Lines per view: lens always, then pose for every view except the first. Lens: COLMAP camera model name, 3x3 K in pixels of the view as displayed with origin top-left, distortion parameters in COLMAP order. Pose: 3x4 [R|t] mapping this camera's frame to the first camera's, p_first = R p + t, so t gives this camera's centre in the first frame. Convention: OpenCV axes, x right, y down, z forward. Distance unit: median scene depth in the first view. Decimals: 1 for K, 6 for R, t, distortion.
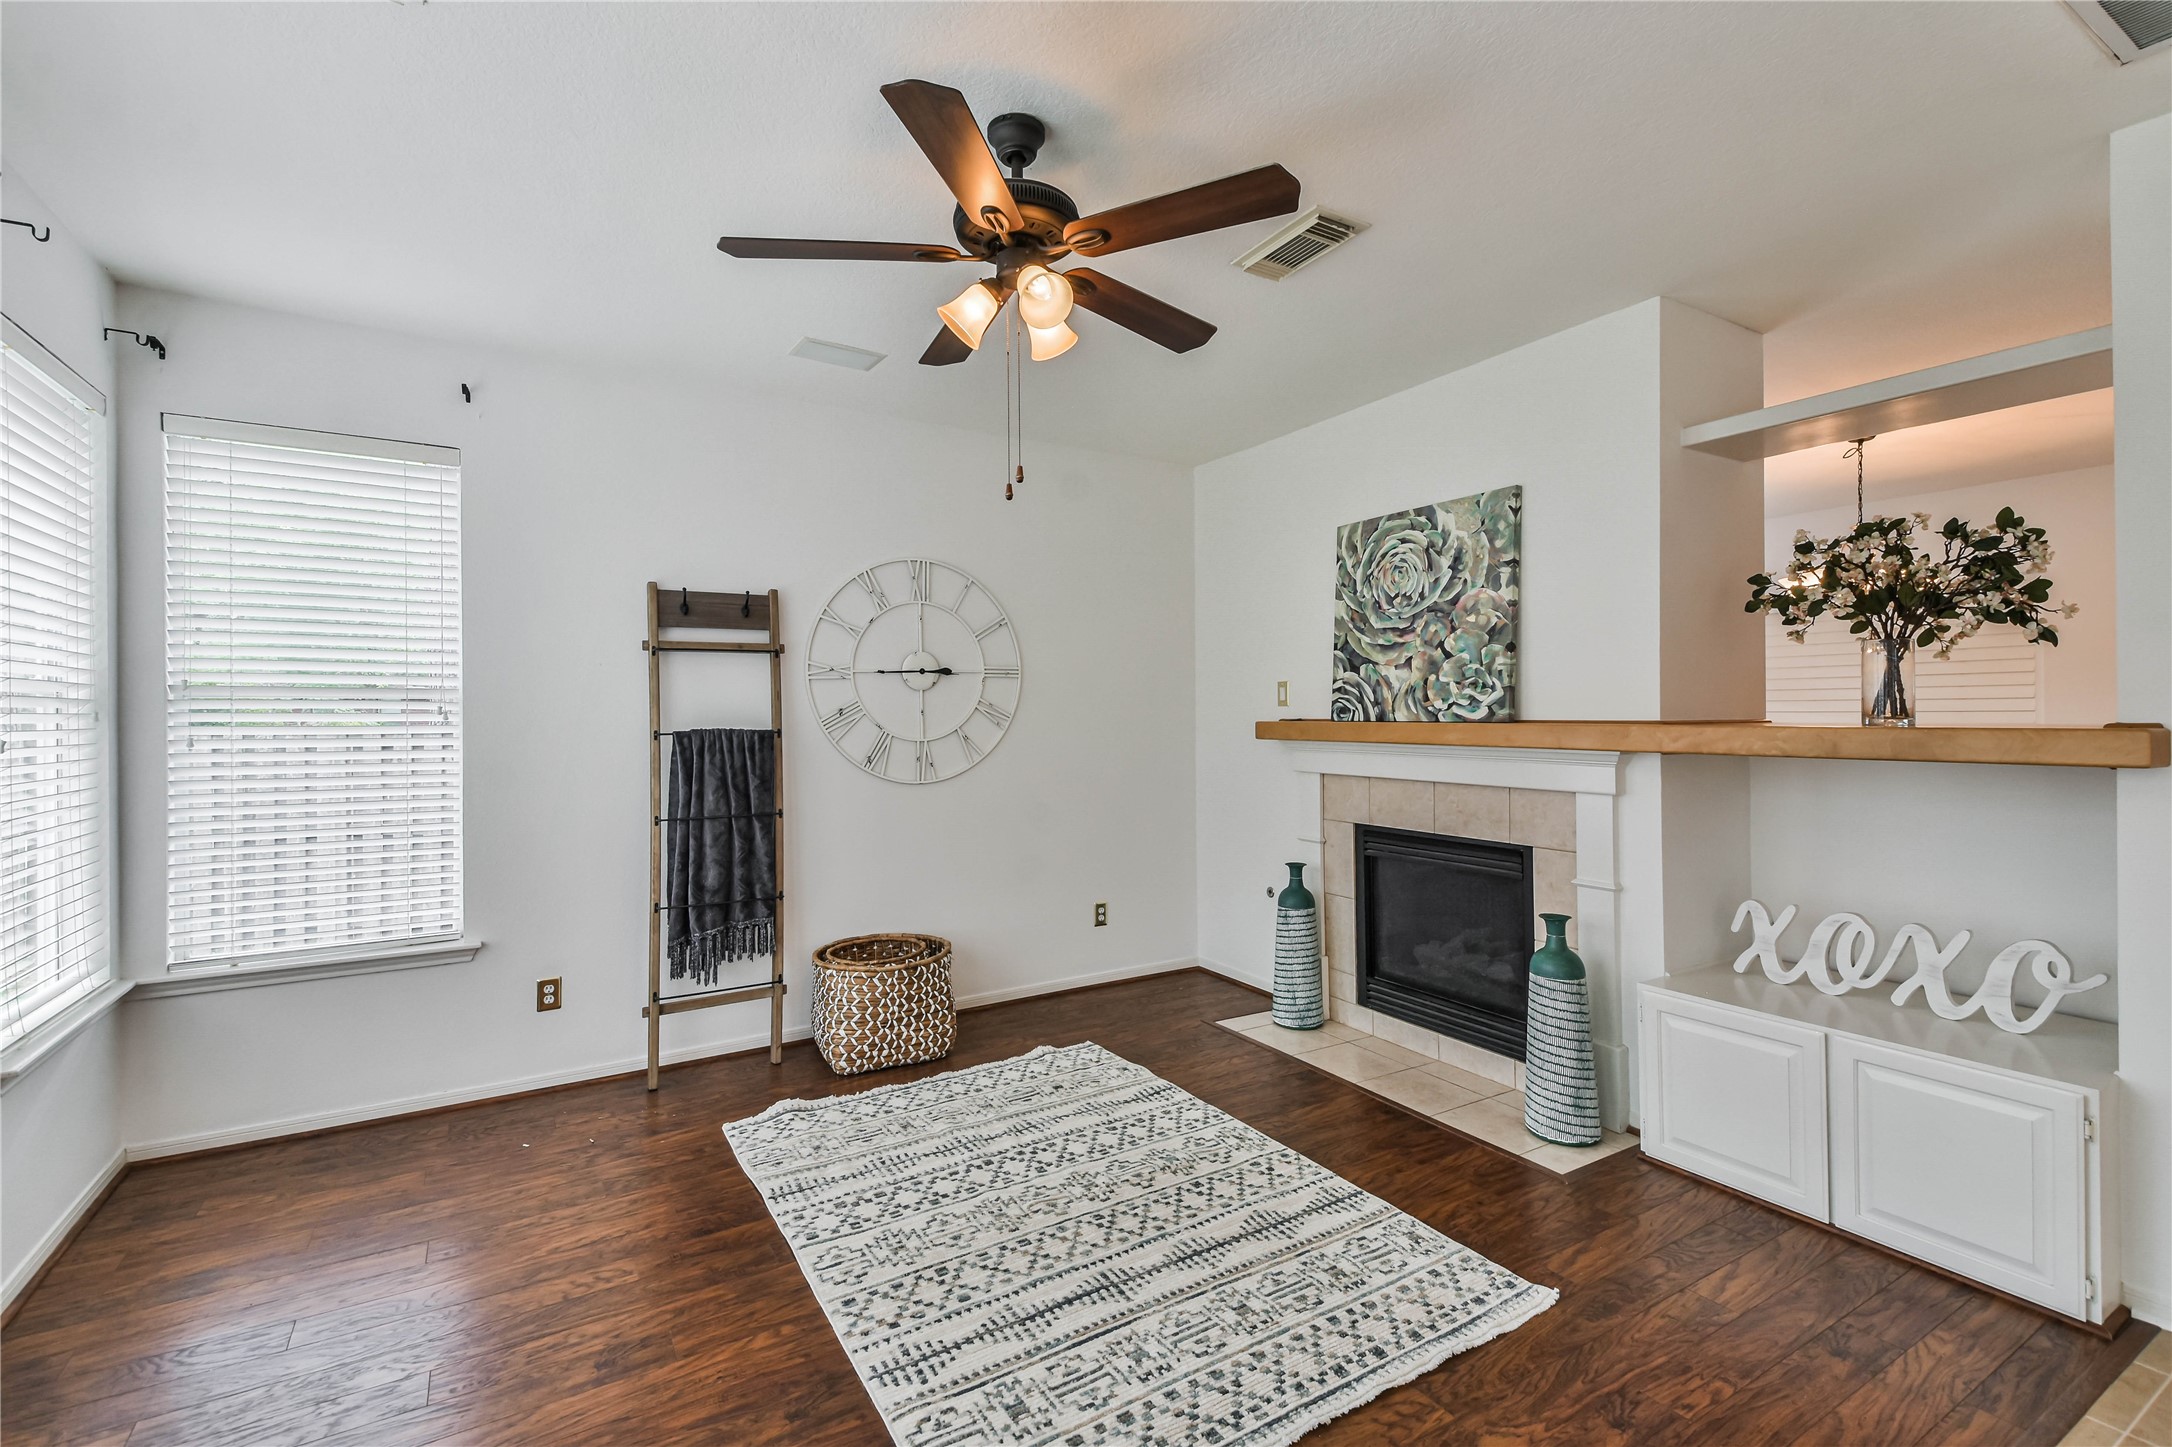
lens RADIAL K [[965.8, 0, 1081.9], [0, 965.8, 714.2], [0, 0, 1]] dist [0.035018, -0.009076]
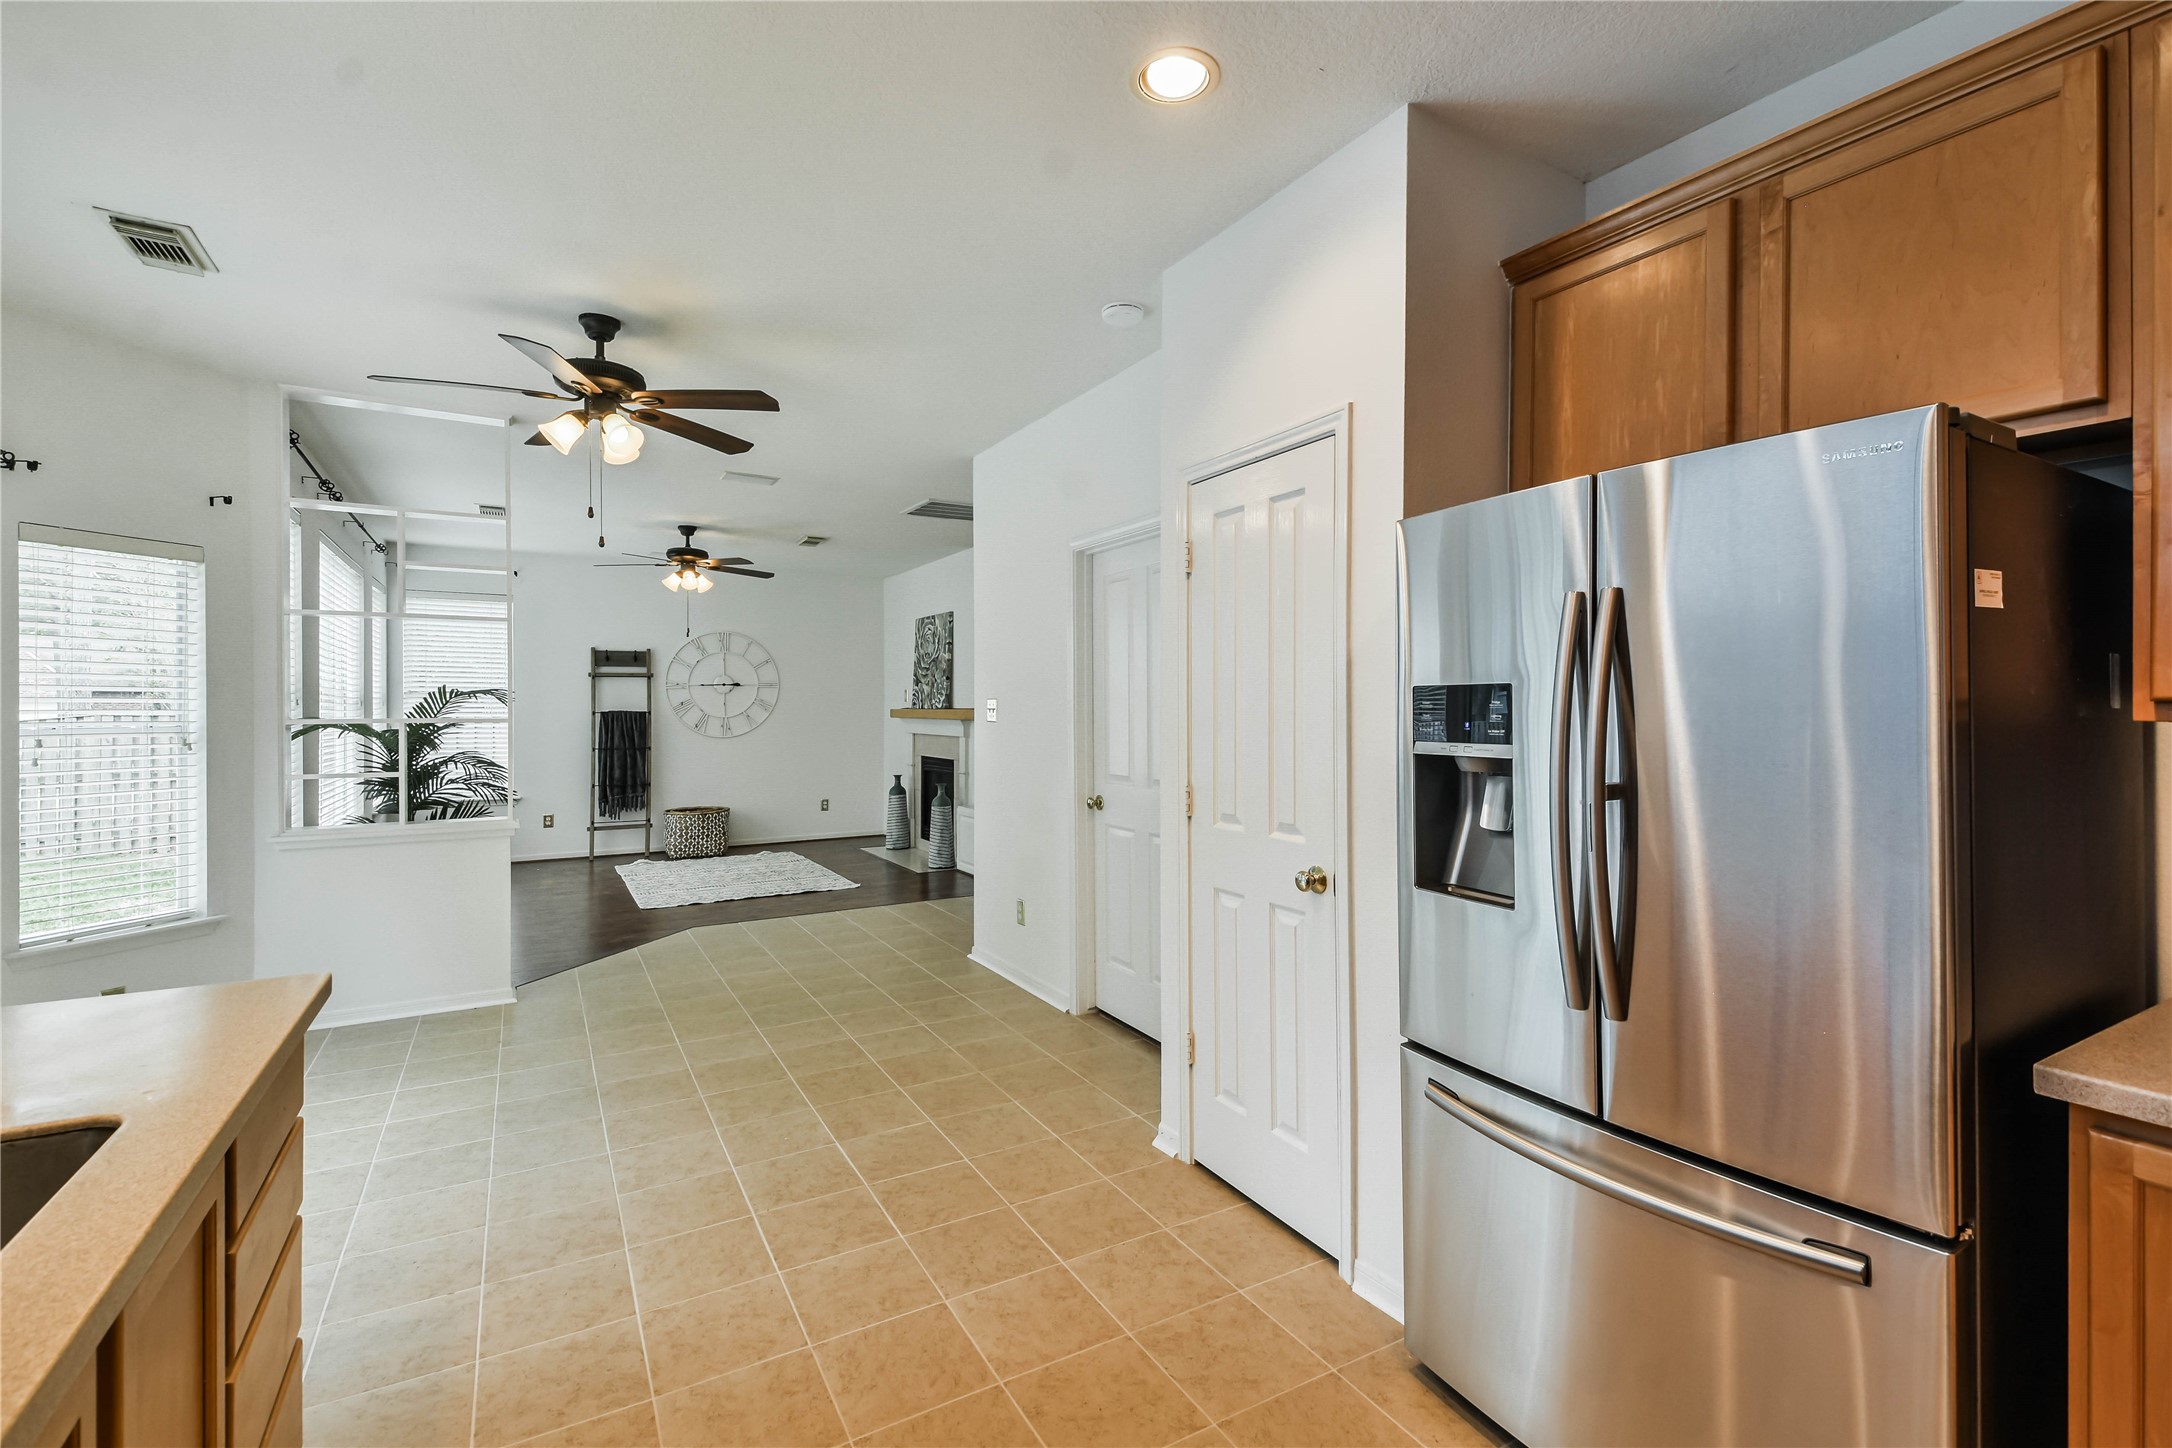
lens RADIAL K [[965.8, 0, 1084.8], [0, 965.8, 707.5], [0, 0, 1]] dist [0.035018, -0.009076]
pose [[0.999949, 0.004495, -0.008999, 0.724440], [-0.004482, 0.999989, 0.001501, -0.001235], [0.009006, -0.001460, 0.999958, -1.262132]]
